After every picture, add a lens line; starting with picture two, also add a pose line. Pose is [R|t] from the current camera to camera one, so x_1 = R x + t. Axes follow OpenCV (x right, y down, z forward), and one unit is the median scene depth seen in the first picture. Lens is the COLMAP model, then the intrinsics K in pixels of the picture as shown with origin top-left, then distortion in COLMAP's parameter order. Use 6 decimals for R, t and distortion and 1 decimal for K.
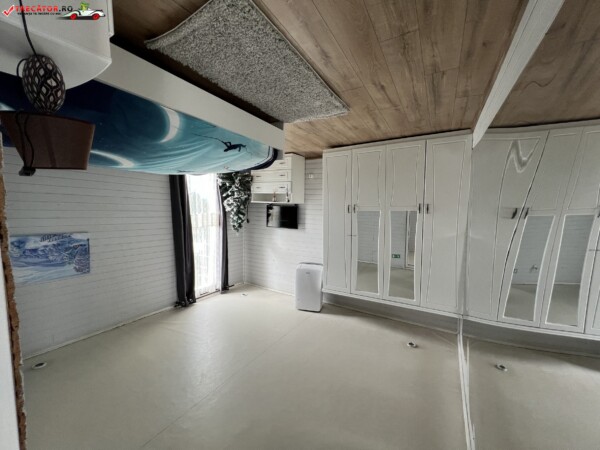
lens RADIAL K [[239.9, 0, 300.0], [0, 239.9, 225.0], [0, 0, 1]] dist [-0.003658, -0.000140]
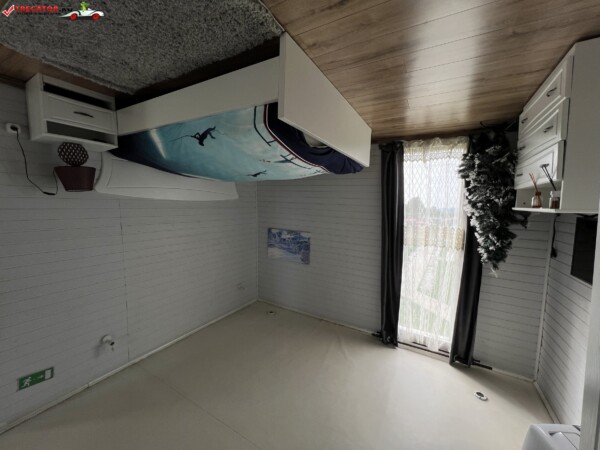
lens RADIAL K [[239.9, 0, 300.0], [0, 239.9, 225.0], [0, 0, 1]] dist [-0.003658, -0.000140]
pose [[0.016042, 0.057685, -0.998206, 0.392174], [-0.106546, 0.992749, 0.055657, -0.077690], [0.994178, 0.105462, 0.022071, 0.956229]]
